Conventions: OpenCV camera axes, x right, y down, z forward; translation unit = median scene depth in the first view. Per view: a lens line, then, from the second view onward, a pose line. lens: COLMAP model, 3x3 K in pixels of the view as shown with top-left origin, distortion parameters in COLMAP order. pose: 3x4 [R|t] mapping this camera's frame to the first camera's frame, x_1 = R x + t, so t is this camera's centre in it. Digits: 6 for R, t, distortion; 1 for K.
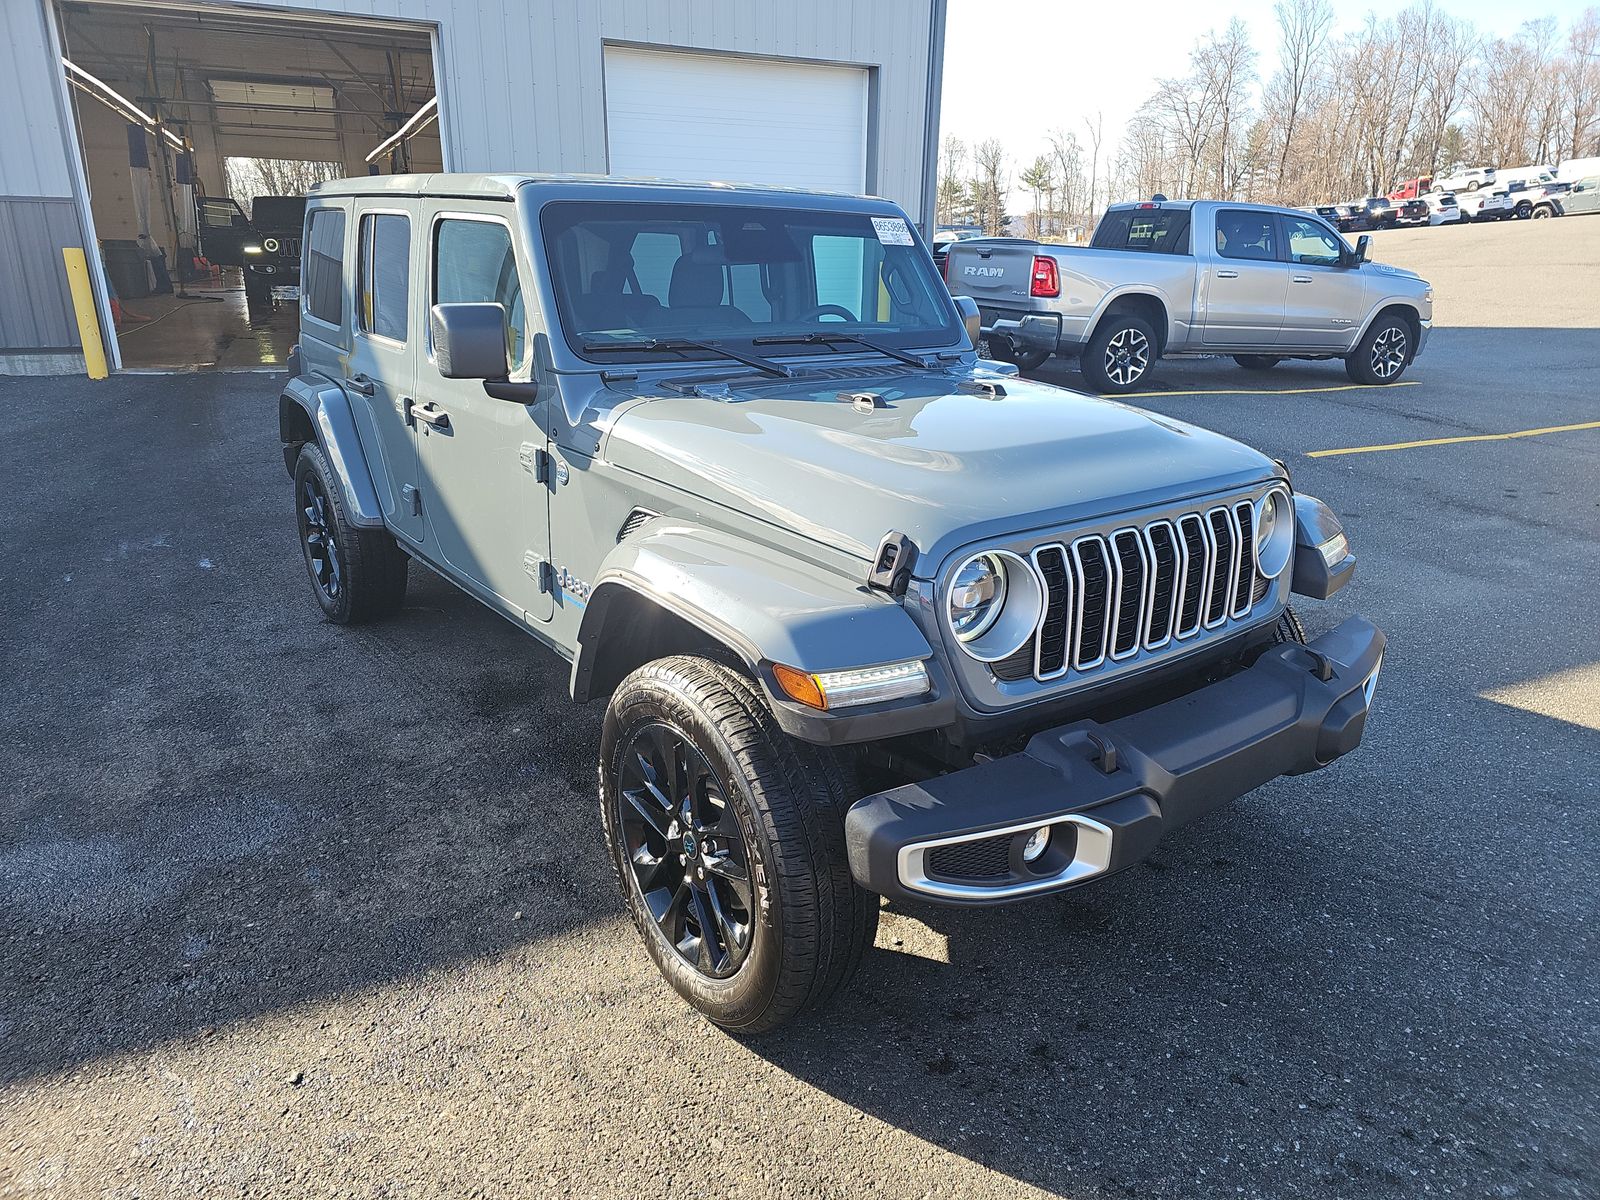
lens RADIAL K [[1082.8, 0, 800.0], [0, 1082.8, 600.0], [0, 0, 1]] dist [0.042673, -0.035083]
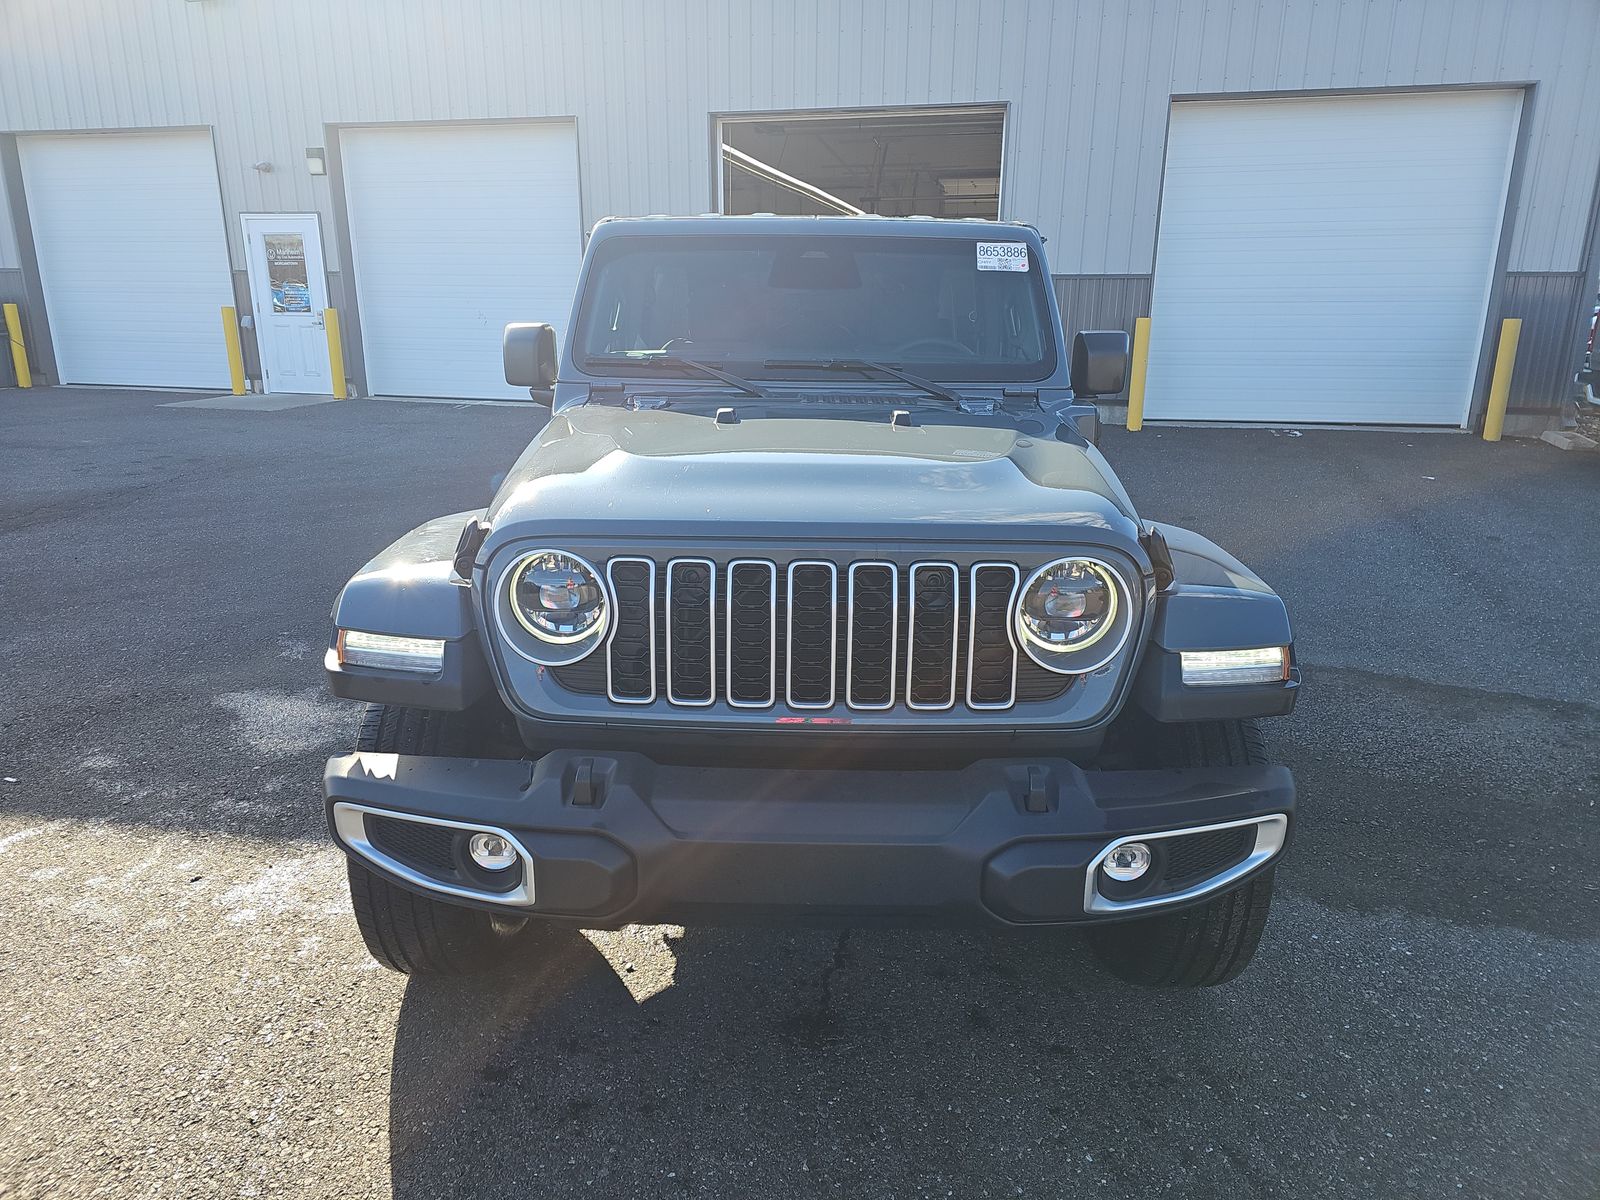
lens RADIAL K [[1082.8, 0, 800.0], [0, 1082.8, 600.0], [0, 0, 1]] dist [0.042673, -0.035083]
pose [[0.778731, 0.153053, -0.608401, 0.656809], [-0.193118, 0.981175, -0.000354, -0.030080], [0.596894, 0.117769, 0.793630, 0.255053]]
